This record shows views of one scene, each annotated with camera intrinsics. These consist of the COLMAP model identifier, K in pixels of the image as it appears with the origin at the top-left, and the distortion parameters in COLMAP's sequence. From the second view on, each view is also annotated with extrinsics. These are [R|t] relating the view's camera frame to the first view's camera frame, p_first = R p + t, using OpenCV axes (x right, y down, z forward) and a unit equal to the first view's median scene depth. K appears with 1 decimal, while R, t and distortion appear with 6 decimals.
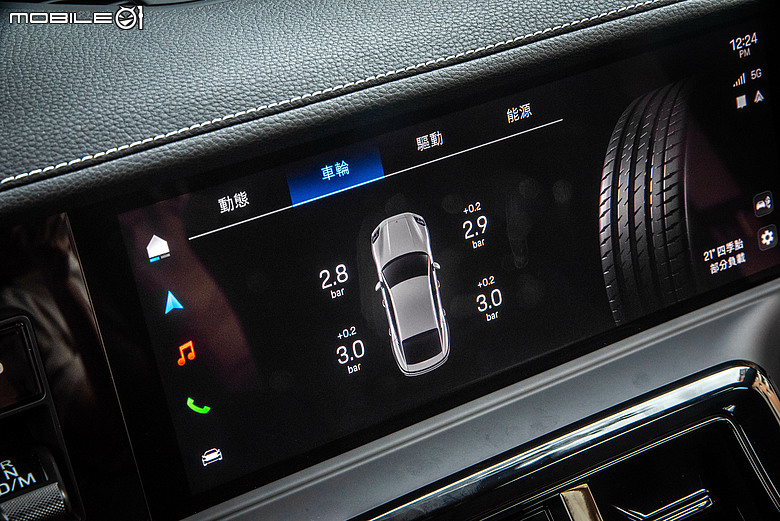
lens RADIAL K [[1368.6, 0, 390.0], [0, 1368.6, 260.5], [0, 0, 1]] dist [0.070599, 0.261182]
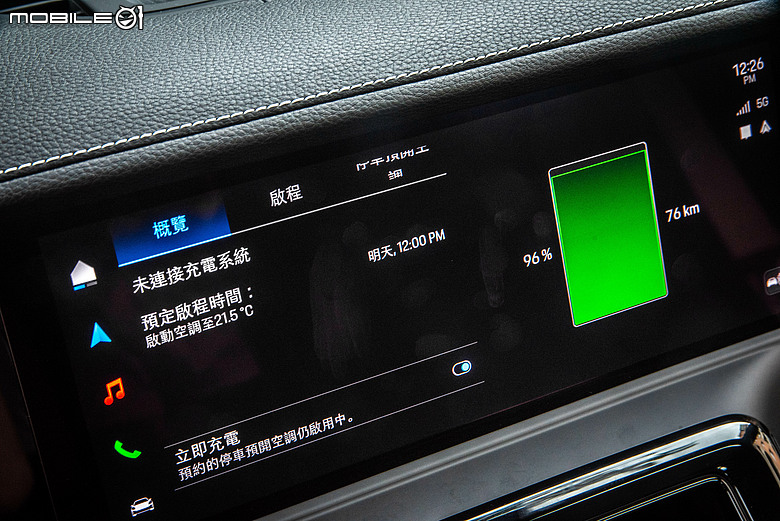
lens RADIAL K [[1368.6, 0, 390.0], [0, 1368.6, 260.5], [0, 0, 1]] dist [0.070599, 0.261182]
pose [[0.999054, 0.020432, -0.038389, 0.067236], [-0.021649, 0.999267, -0.031567, 0.005537], [0.037716, 0.032369, 0.998764, 0.093756]]
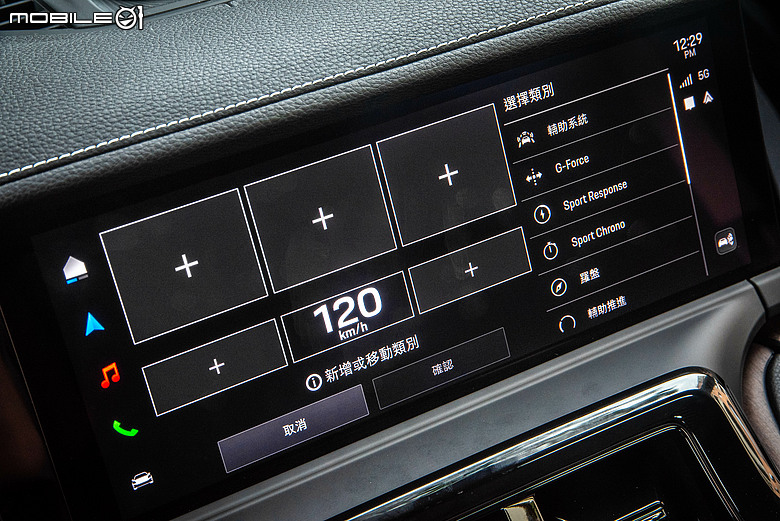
lens RADIAL K [[1368.6, 0, 390.0], [0, 1368.6, 260.5], [0, 0, 1]] dist [0.070599, 0.261182]
pose [[0.998697, -0.033512, -0.038485, 0.093024], [0.032719, 0.999243, -0.021046, 0.012489], [0.039161, 0.019759, 0.999038, 0.020642]]
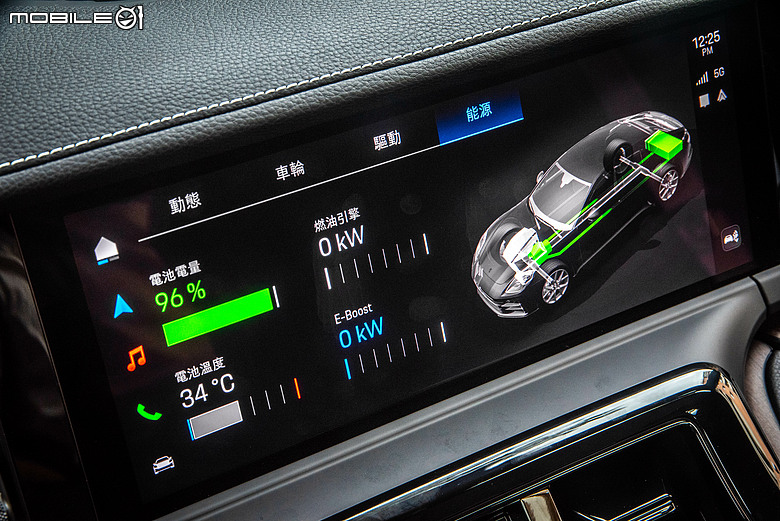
lens RADIAL K [[1368.6, 0, 390.0], [0, 1368.6, 260.5], [0, 0, 1]] dist [0.070599, 0.261182]
pose [[0.999774, -0.001962, 0.021155, 0.010684], [0.001943, 0.999998, 0.000912, -0.002371], [-0.021157, -0.000871, 0.999776, 0.022946]]
